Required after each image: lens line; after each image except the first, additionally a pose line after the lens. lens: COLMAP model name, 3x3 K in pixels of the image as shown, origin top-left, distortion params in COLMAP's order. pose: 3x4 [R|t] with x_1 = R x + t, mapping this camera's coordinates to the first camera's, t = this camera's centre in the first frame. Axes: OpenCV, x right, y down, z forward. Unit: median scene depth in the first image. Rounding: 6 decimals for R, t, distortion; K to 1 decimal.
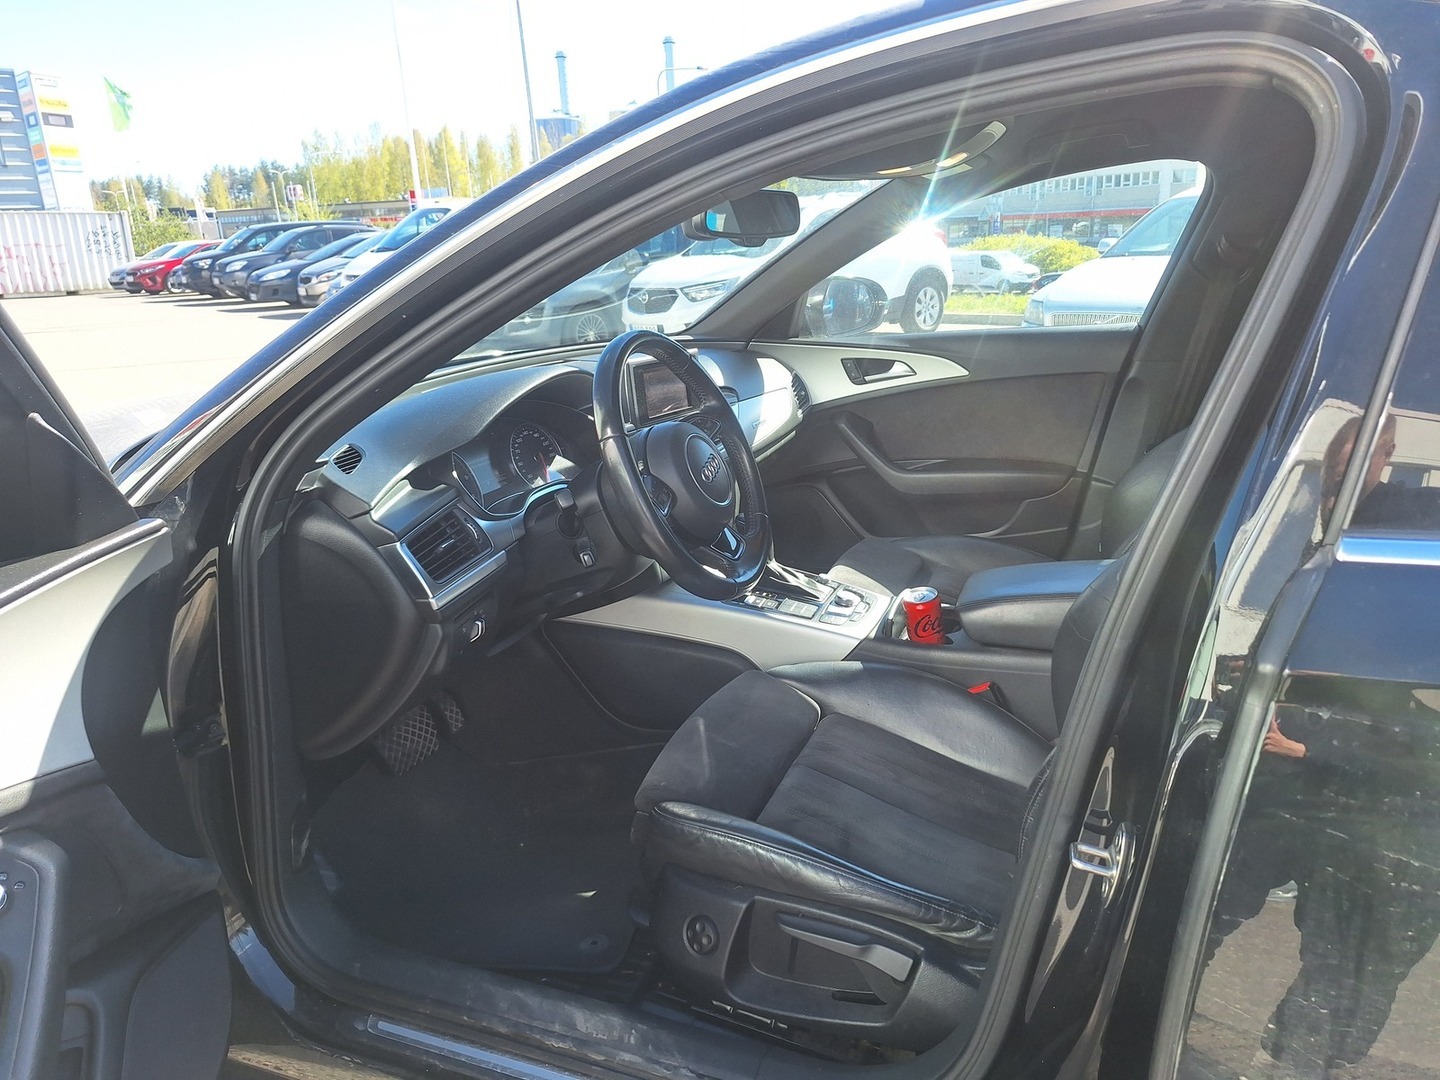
lens RADIAL K [[1009.9, 0, 720.0], [0, 1009.9, 540.0], [0, 0, 1]] dist [0.096668, -0.079062]
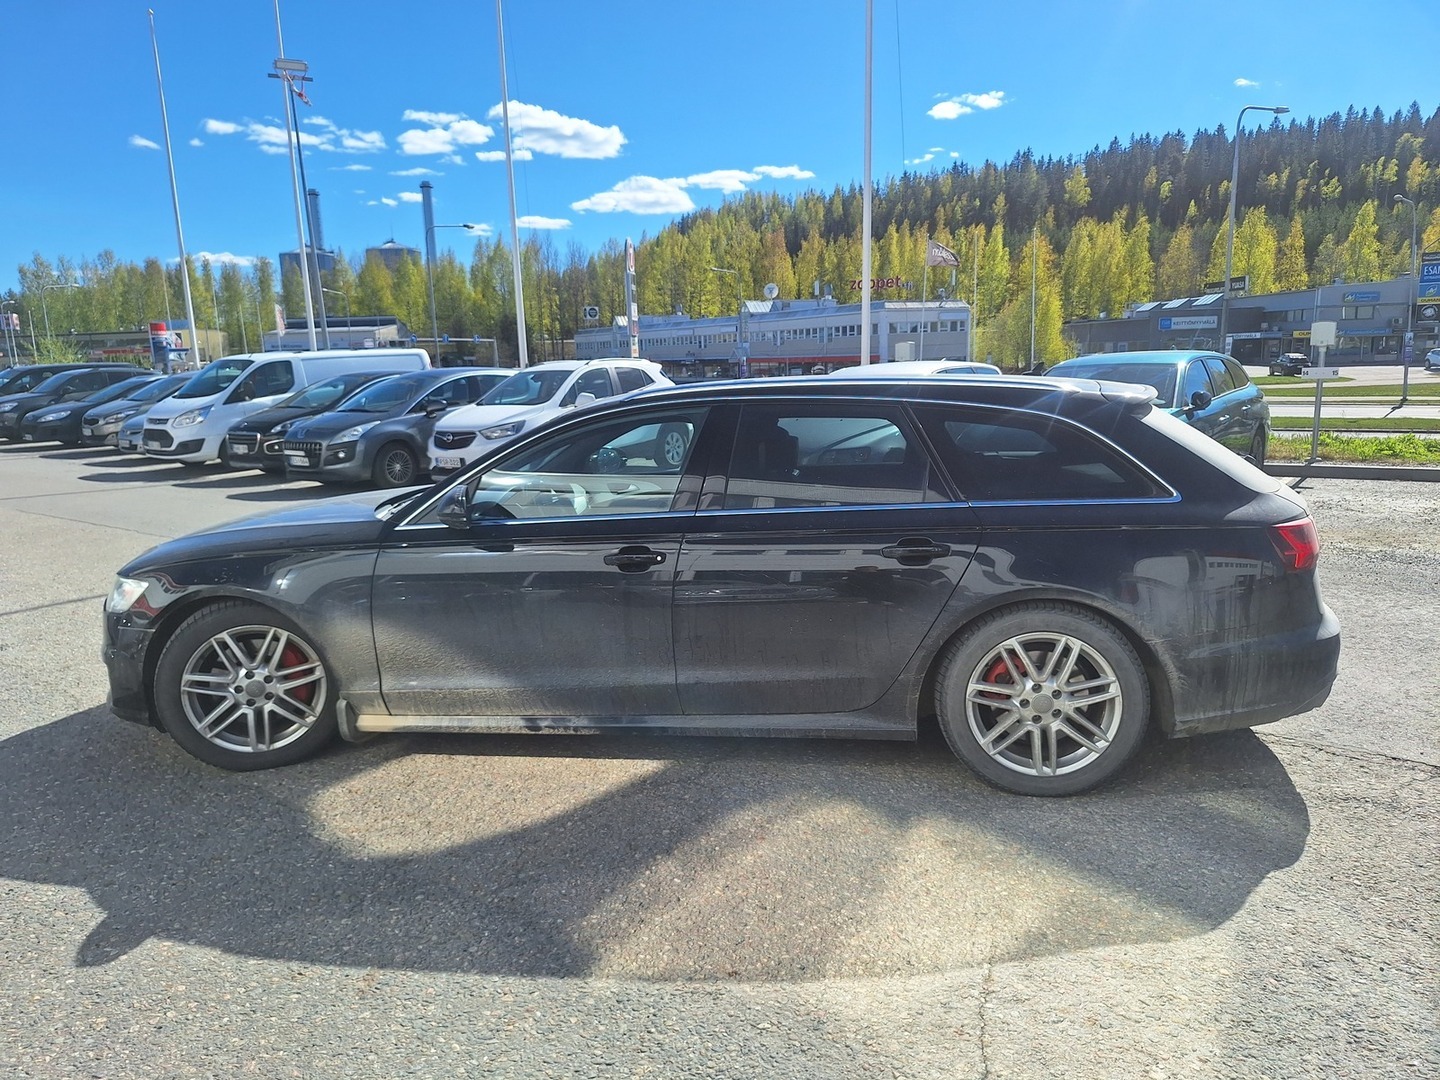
lens RADIAL K [[1009.9, 0, 720.0], [0, 1009.9, 540.0], [0, 0, 1]] dist [0.096668, -0.079062]
pose [[0.974970, -0.030678, 0.220208, -0.014808], [0.057656, 0.991439, -0.117152, 0.021410], [-0.214729, 0.126916, 0.968392, -0.114054]]
